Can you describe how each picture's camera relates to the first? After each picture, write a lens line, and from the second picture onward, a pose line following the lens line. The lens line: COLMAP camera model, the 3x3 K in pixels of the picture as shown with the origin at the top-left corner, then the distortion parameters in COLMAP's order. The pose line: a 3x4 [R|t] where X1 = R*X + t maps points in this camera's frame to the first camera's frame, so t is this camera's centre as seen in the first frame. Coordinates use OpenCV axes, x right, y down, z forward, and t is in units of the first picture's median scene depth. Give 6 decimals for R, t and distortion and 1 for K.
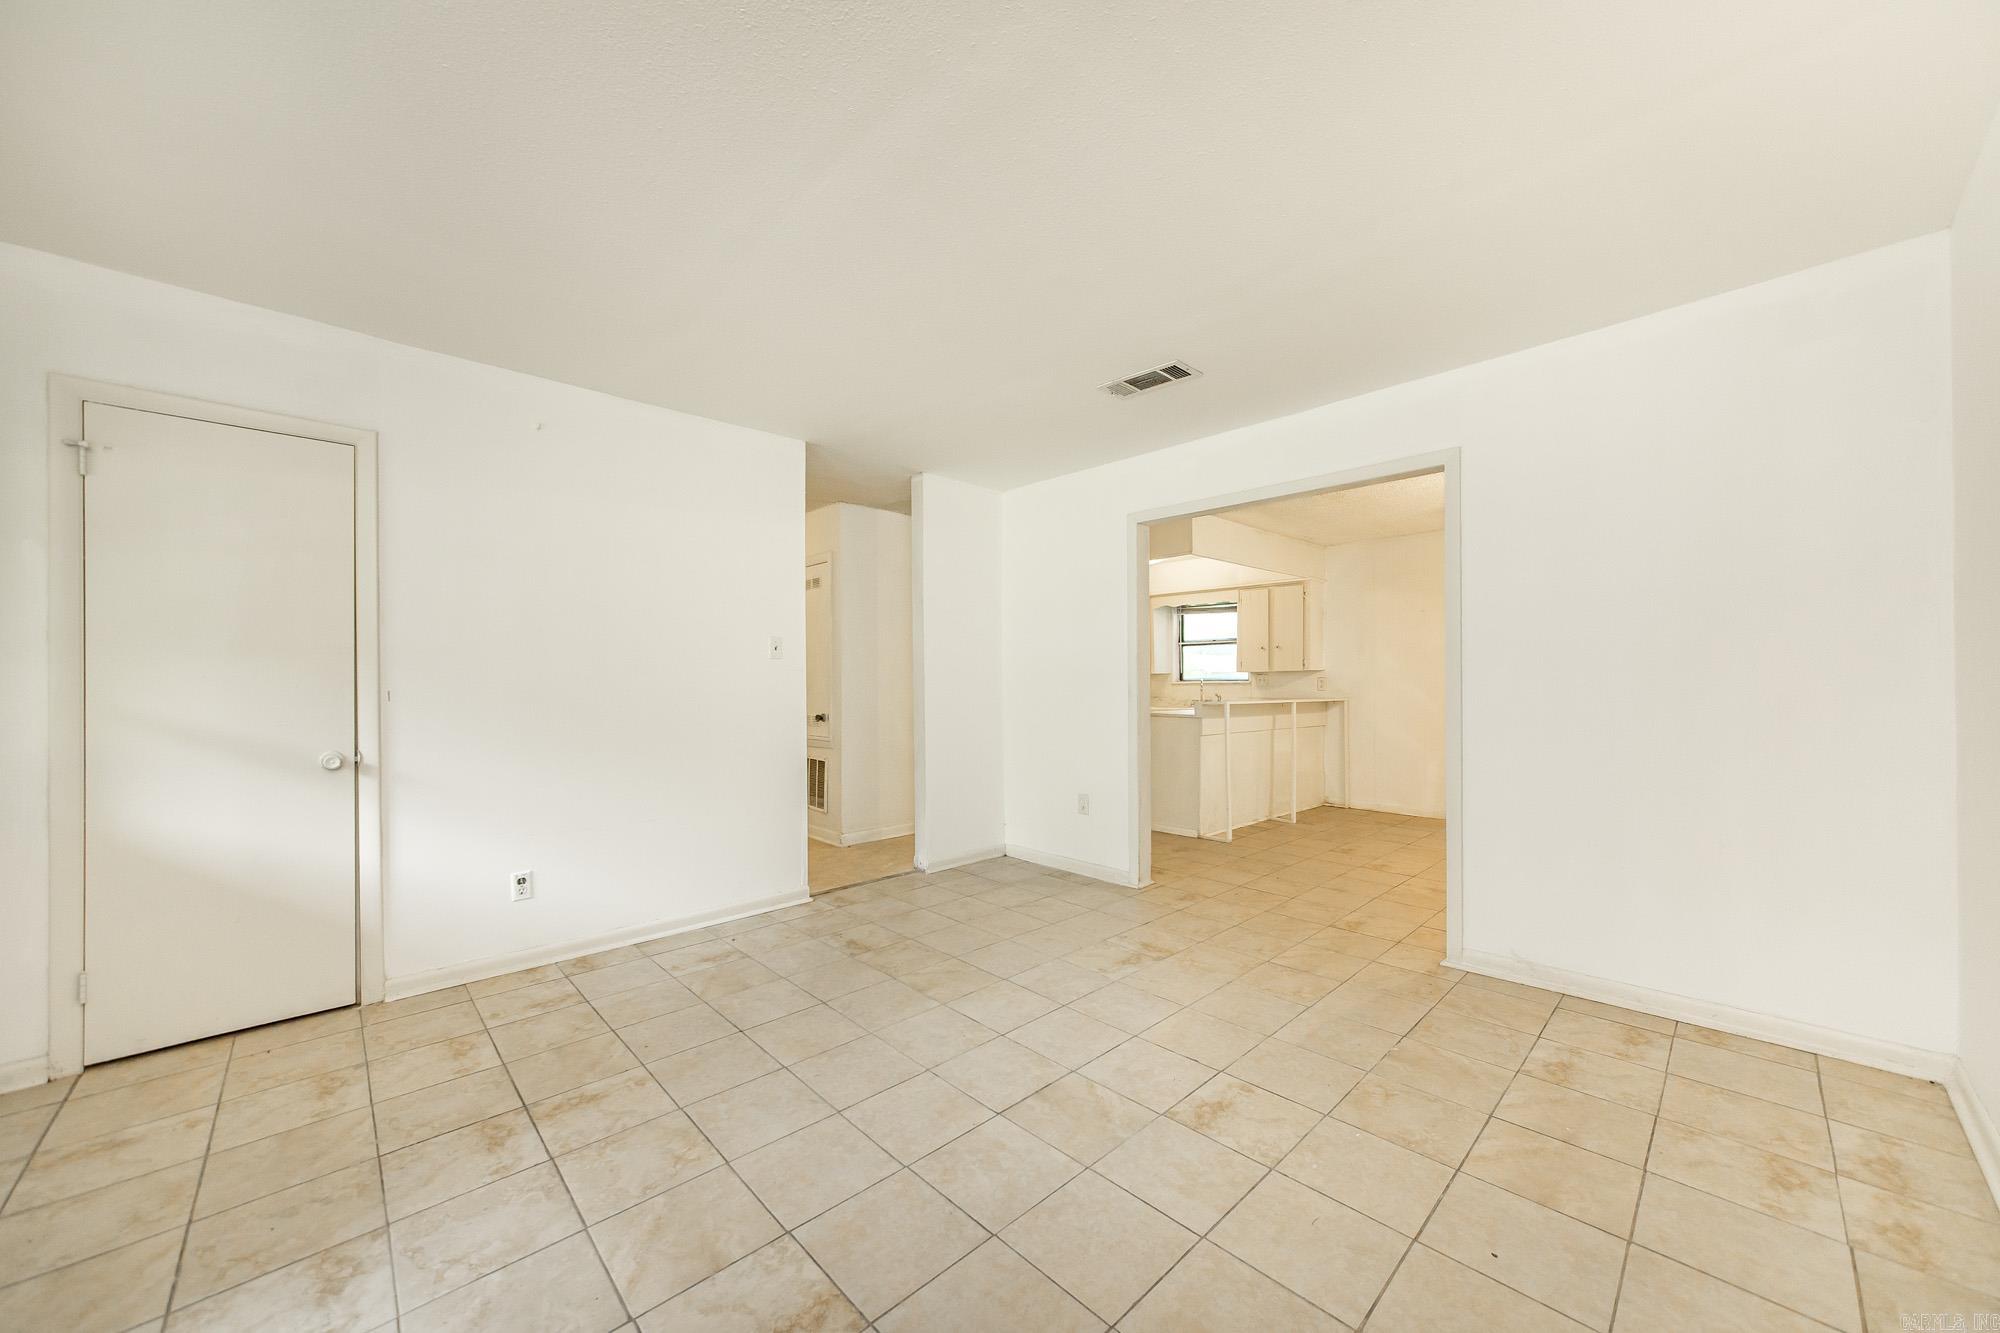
lens RADIAL K [[718.3, 0, 1018.5], [0, 718.3, 683.5], [0, 0, 1]] dist [0.001257, 0.000065]
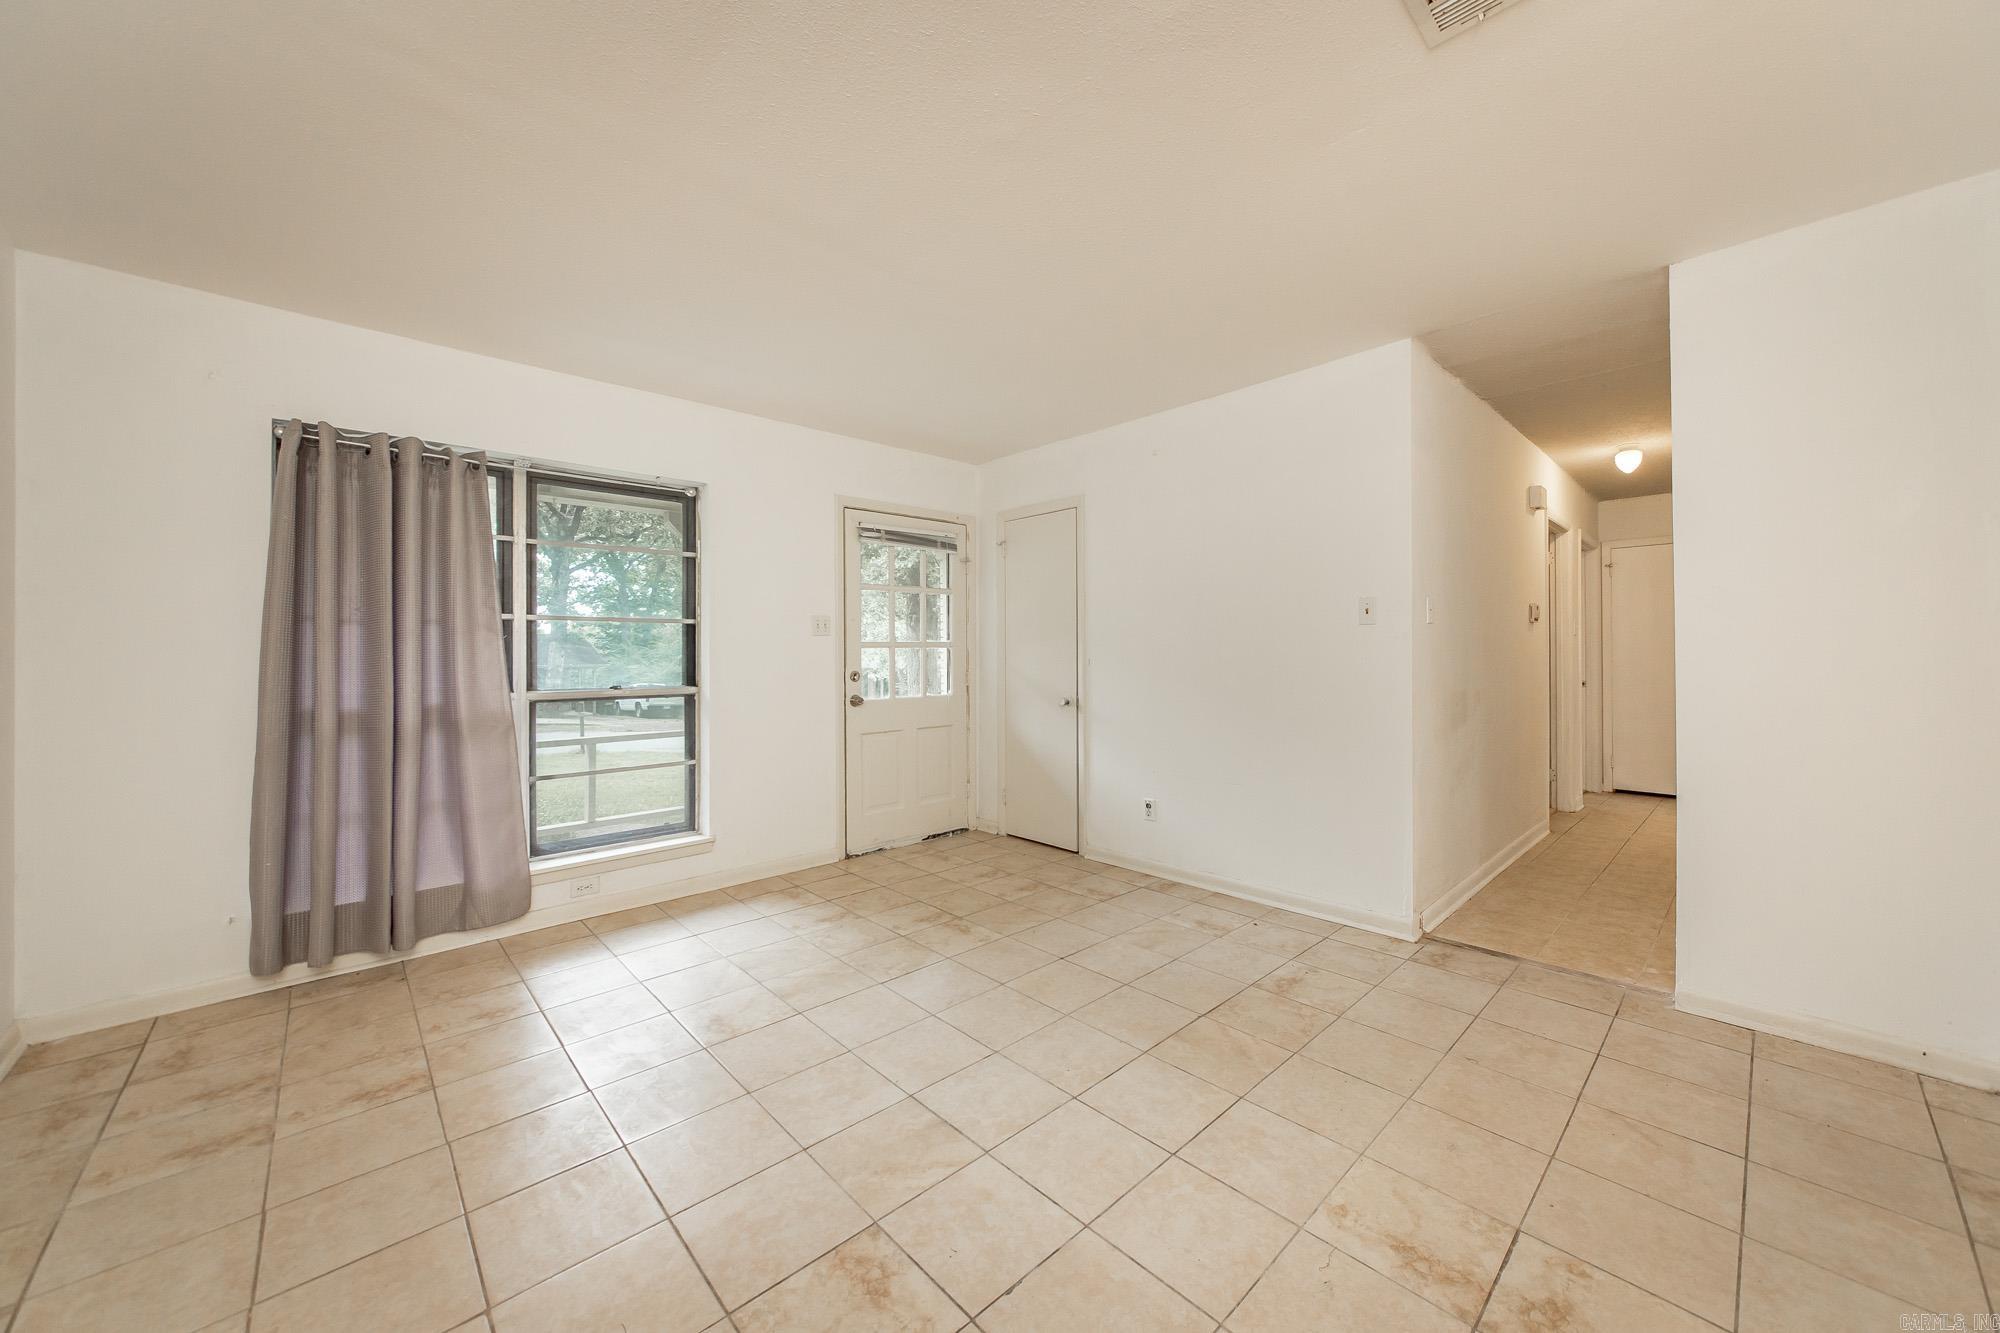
lens RADIAL K [[733.2, 0, 994.5], [0, 733.2, 650.4], [0, 0, 1]] dist [-0.000350, -0.000093]
pose [[-0.023824, -0.000583, -0.999716, 0.665303], [0.004303, 0.999991, -0.000685, -0.006805], [0.999707, -0.004318, -0.023821, 0.780034]]
